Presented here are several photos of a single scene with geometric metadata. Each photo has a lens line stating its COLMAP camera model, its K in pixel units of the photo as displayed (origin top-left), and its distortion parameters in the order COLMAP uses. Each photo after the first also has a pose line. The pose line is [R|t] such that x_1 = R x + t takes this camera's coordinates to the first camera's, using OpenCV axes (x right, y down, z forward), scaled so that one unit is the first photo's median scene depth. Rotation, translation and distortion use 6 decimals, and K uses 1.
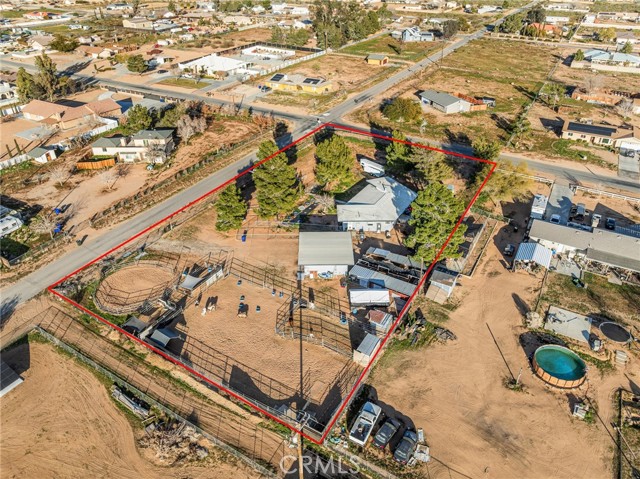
lens RADIAL K [[451.2, 0, 320.0], [0, 451.2, 239.5], [0, 0, 1]] dist [-0.043215, 0.009750]
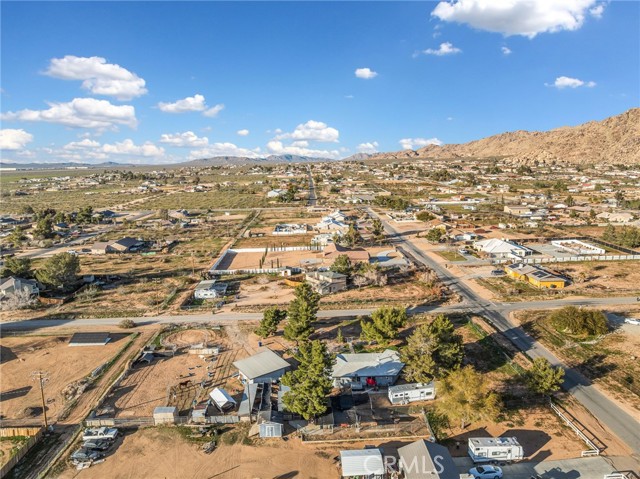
lens RADIAL K [[451.2, 0, 320.0], [0, 451.2, 239.5], [0, 0, 1]] dist [-0.043215, 0.009750]
pose [[0.538327, 0.136038, -0.831684, 0.805786], [-0.438218, 0.888155, -0.138372, -0.139543], [0.719840, 0.438948, 0.537732, 0.221606]]
